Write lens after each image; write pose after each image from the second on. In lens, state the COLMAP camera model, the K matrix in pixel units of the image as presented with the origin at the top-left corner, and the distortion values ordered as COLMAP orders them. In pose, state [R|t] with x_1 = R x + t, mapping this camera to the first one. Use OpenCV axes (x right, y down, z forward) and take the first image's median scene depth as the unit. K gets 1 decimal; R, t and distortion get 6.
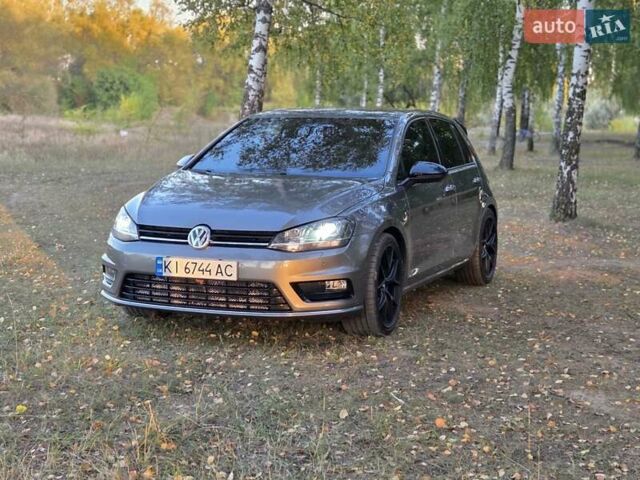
lens RADIAL K [[1180.5, 0, 305.2], [0, 1180.5, 238.4], [0, 0, 1]] dist [0.093884, -0.154818]
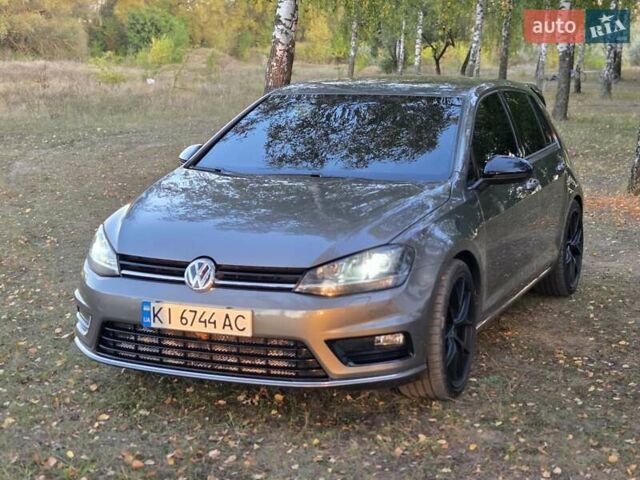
lens RADIAL K [[1180.5, 0, 305.2], [0, 1180.5, 238.4], [0, 0, 1]] dist [0.093884, -0.154818]
pose [[0.999492, -0.008656, -0.030685, -0.002128], [0.010215, 0.998646, 0.051007, -0.053814], [0.030202, -0.051294, 0.998227, 0.248853]]
